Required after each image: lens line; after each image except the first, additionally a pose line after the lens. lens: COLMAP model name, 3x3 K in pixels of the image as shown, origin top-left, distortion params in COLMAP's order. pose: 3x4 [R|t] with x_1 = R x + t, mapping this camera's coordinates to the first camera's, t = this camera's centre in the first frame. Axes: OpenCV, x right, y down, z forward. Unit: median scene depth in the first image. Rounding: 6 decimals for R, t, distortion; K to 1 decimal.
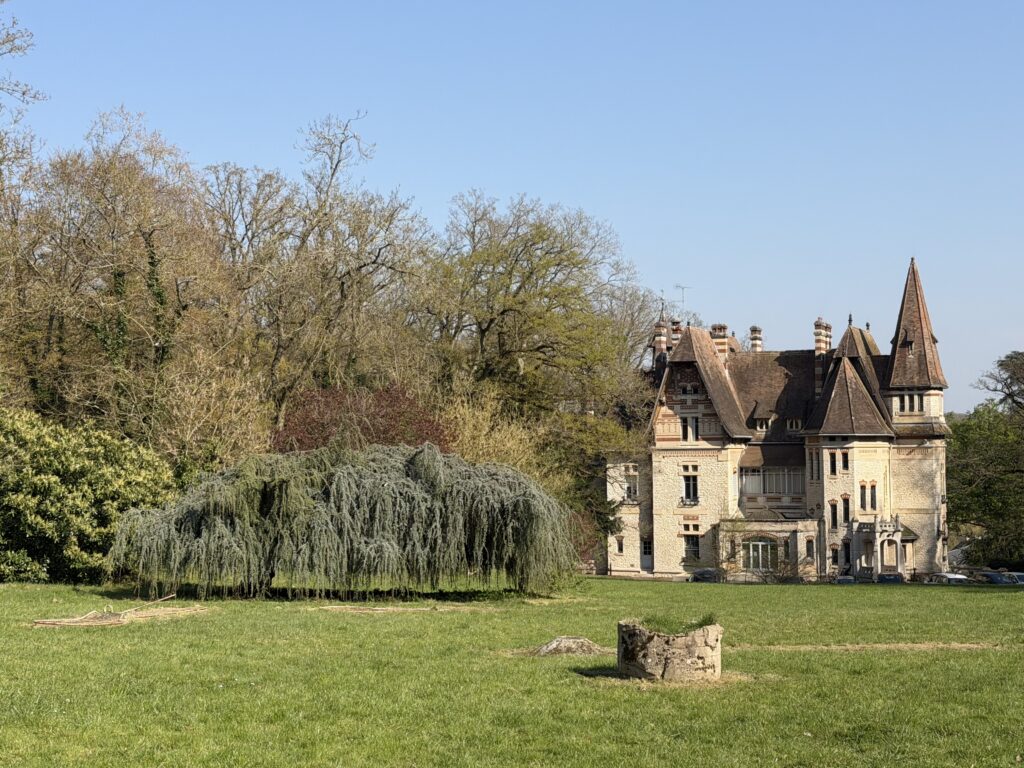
lens RADIAL K [[1610.5, 0, 508.3], [0, 1610.5, 393.5], [0, 0, 1]] dist [0.128682, 0.000000]
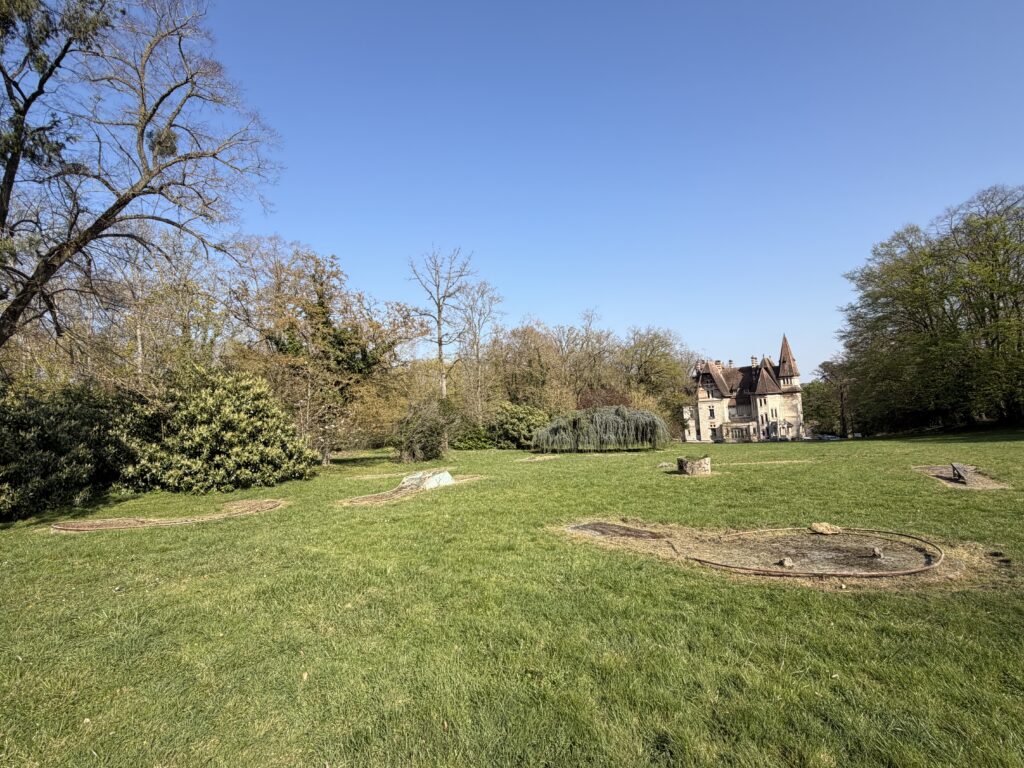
lens RADIAL K [[484.6, 0, 512.3], [0, 484.6, 382.0], [0, 0, 1]] dist [-0.002378, 0.000906]
pose [[0.959329, -0.067428, -0.274120, 0.007613], [0.062626, 0.997692, -0.026242, -0.002900], [0.275257, 0.008008, 0.961337, -0.017780]]
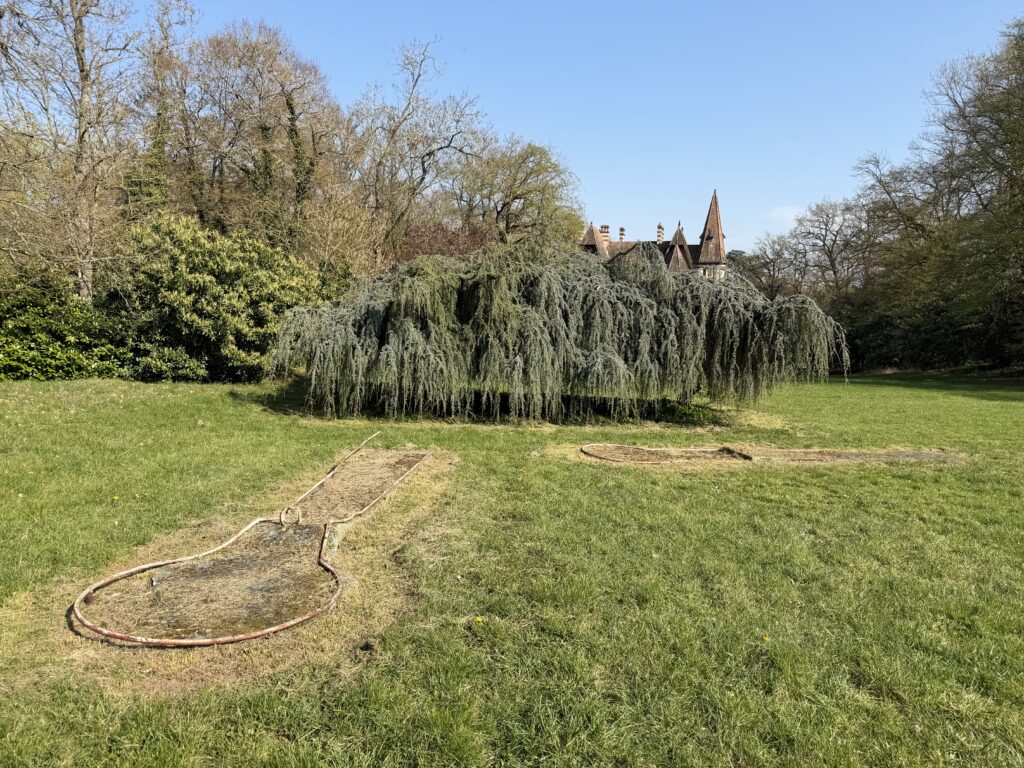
lens RADIAL K [[712.7, 0, 508.6], [0, 712.7, 386.0], [0, 0, 1]] dist [0.027232, -0.016262]
pose [[0.994717, 0.019186, 0.100843, -0.111607], [-0.034572, 0.987603, 0.153117, 0.035847], [-0.096655, -0.155795, 0.983049, 0.432860]]
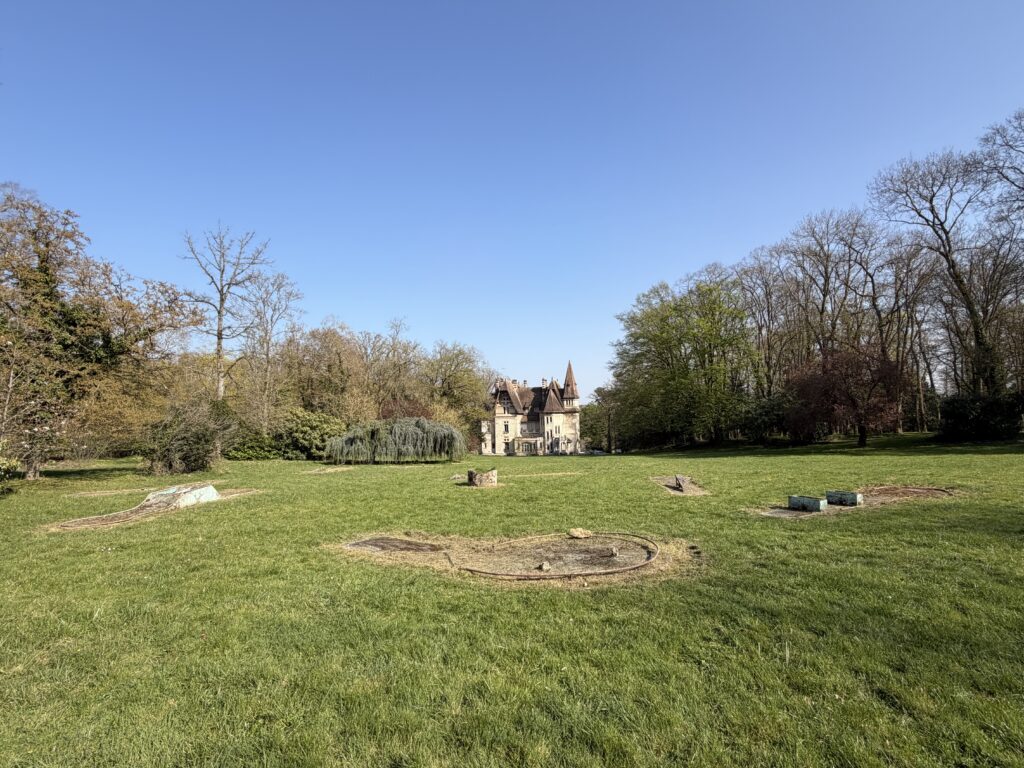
lens RADIAL K [[484.6, 0, 511.2], [0, 484.6, 384.9], [0, 0, 1]] dist [-0.002378, 0.000906]
pose [[0.993216, -0.002401, 0.116263, 0.011601], [0.005924, 0.999533, -0.029972, -0.002961], [-0.116137, 0.030458, 0.992766, -0.016011]]
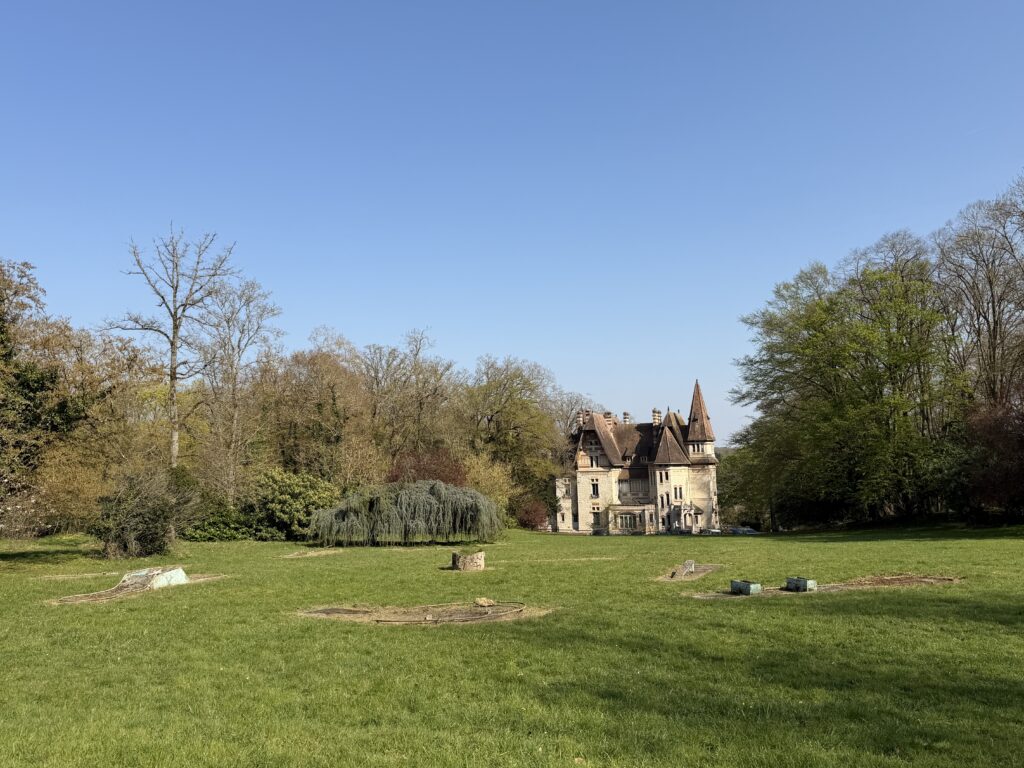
lens RADIAL K [[818.5, 0, 511.4], [0, 818.5, 384.1], [0, 0, 1]] dist [0.114952, -0.049839]
pose [[0.999515, -0.019428, -0.024332, 0.065953], [0.017780, 0.997647, -0.066212, -0.021213], [0.025561, 0.065747, 0.997509, -0.172443]]
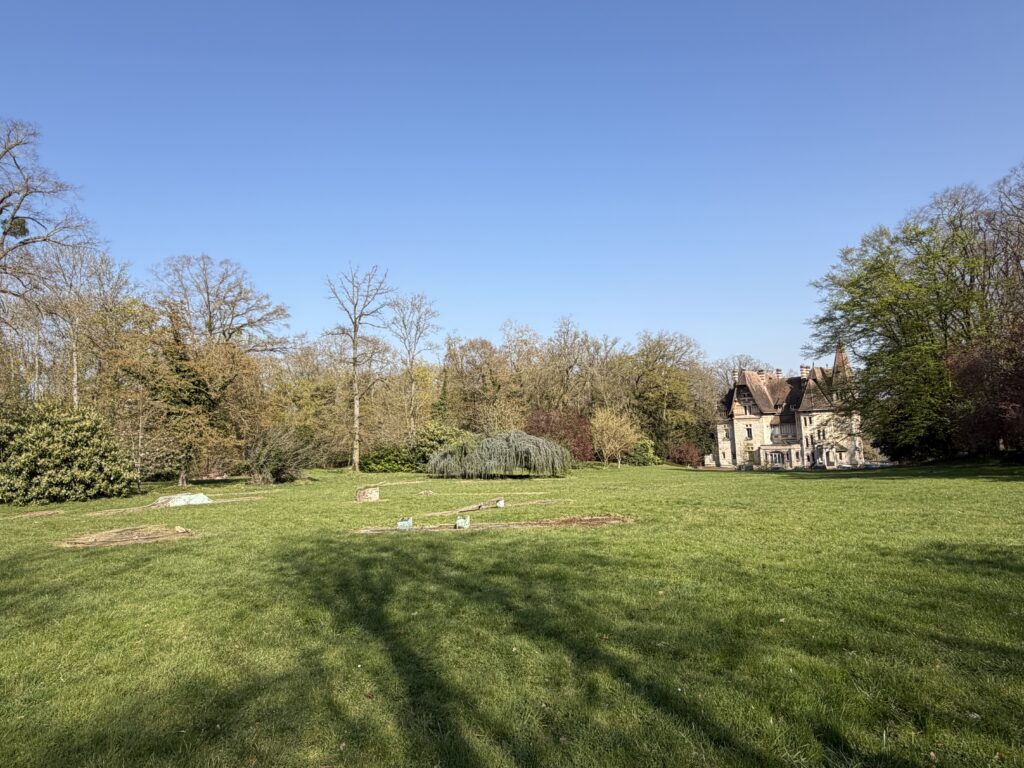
lens RADIAL K [[598.4, 0, 515.5], [0, 598.4, 383.2], [0, 0, 1]] dist [0.002412, 0.003039]
pose [[0.917388, -0.063941, -0.392824, 0.310170], [0.053873, 0.997876, -0.036613, -0.013667], [0.394331, 0.012426, 0.918885, -0.074974]]
